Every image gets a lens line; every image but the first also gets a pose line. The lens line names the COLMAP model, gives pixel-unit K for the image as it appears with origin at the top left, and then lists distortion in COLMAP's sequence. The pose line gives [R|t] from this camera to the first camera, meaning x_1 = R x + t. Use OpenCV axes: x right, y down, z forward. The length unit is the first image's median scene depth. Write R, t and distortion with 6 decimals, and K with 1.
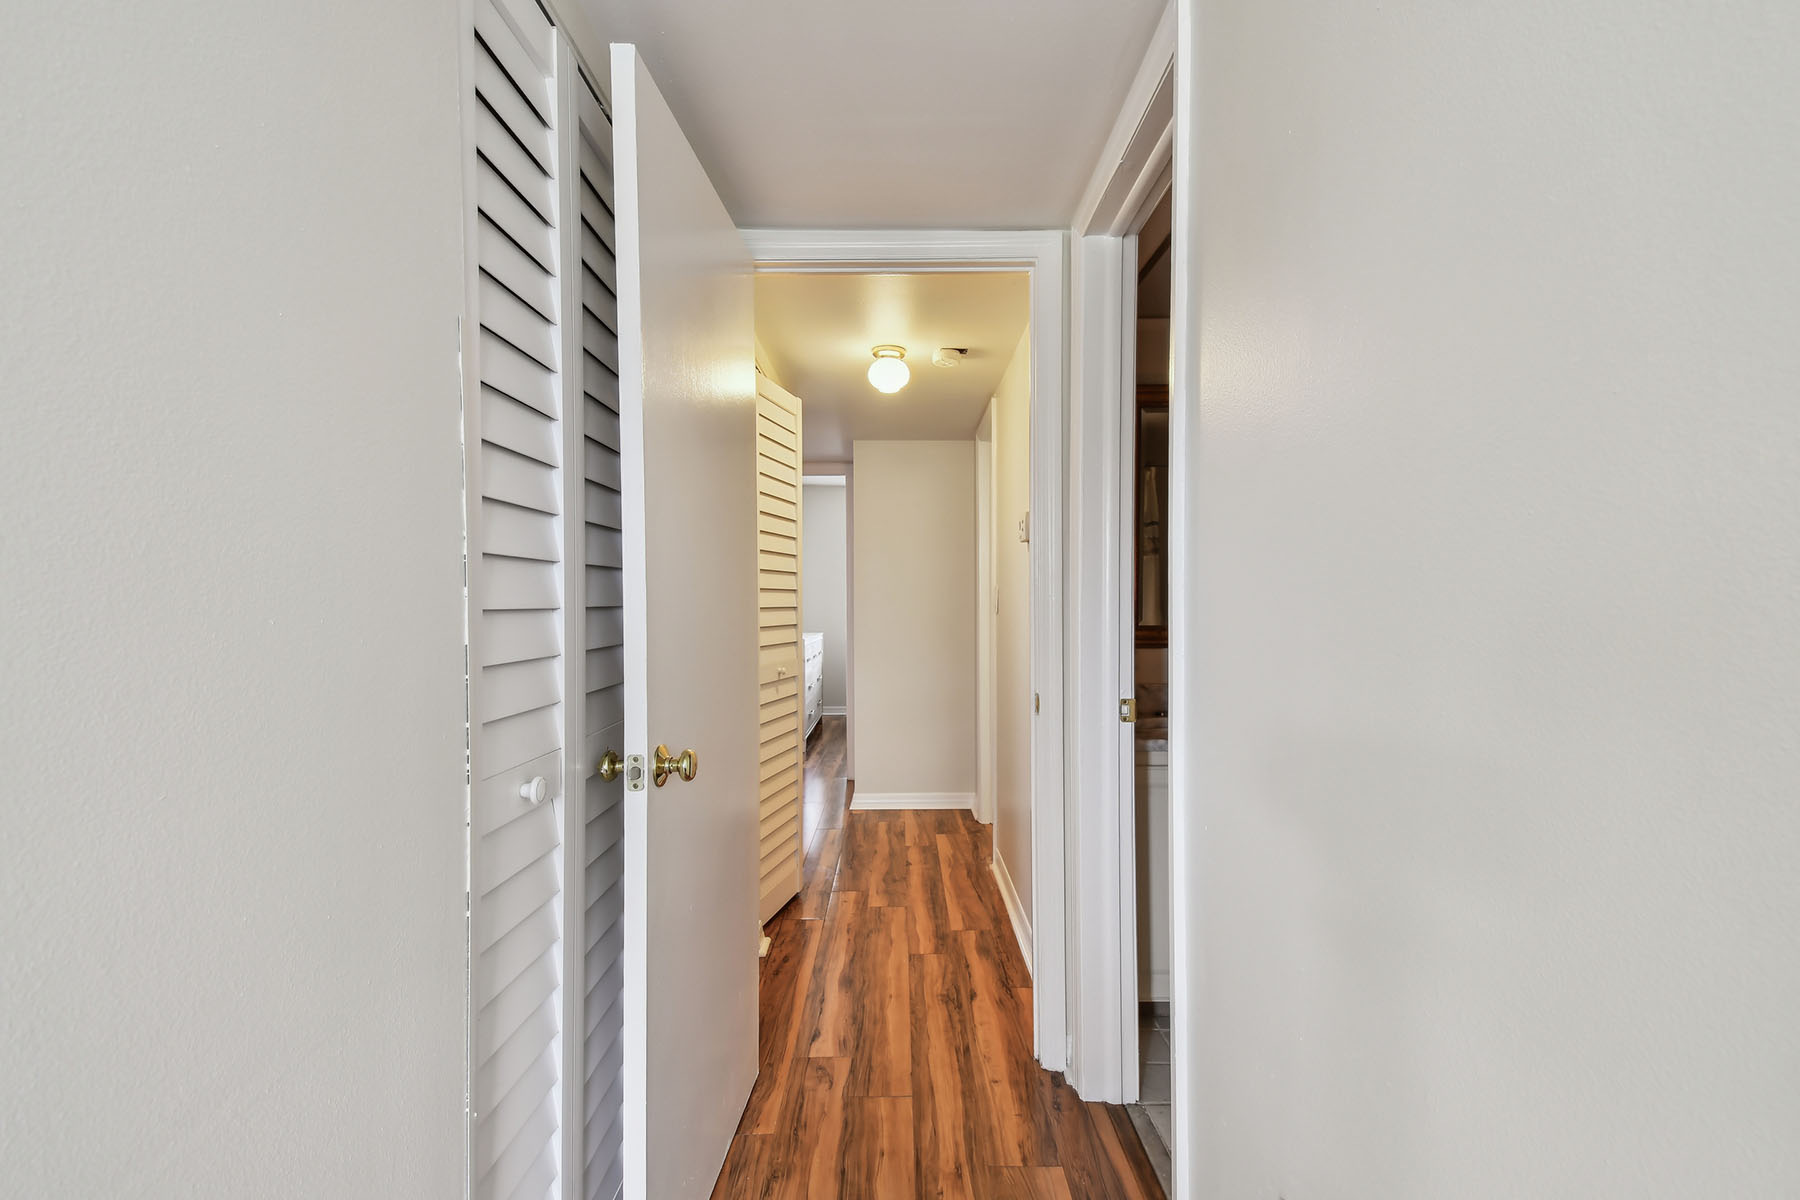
lens RADIAL K [[799.0, 0, 900.0], [0, 799.0, 600.0], [0, 0, 1]] dist [0.045147, -0.000338]
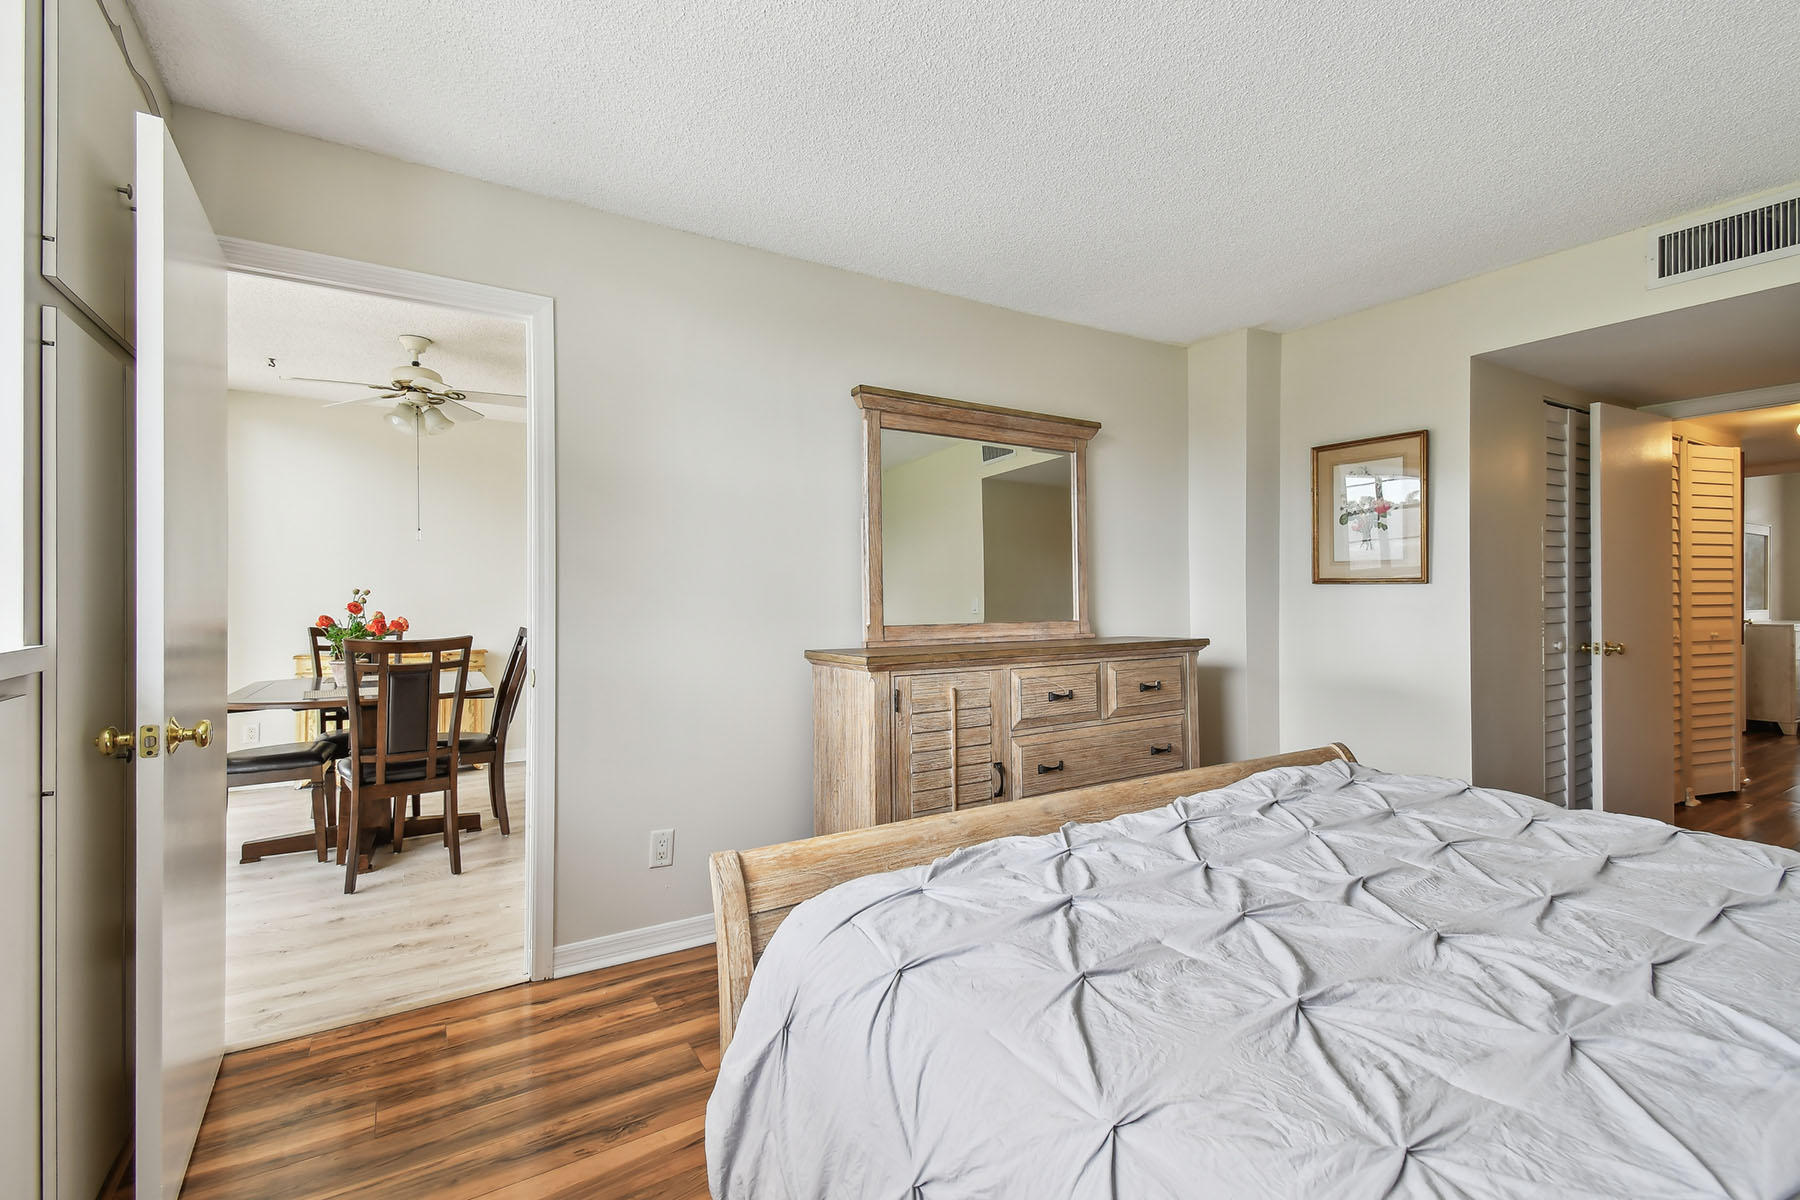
lens RADIAL K [[799.0, 0, 900.0], [0, 799.0, 600.0], [0, 0, 1]] dist [0.045147, -0.000338]
pose [[0.539429, 0.007202, -0.842000, 0.348768], [0.007713, 0.999879, 0.013494, -0.010947], [0.841995, -0.013773, 0.539309, -1.156144]]
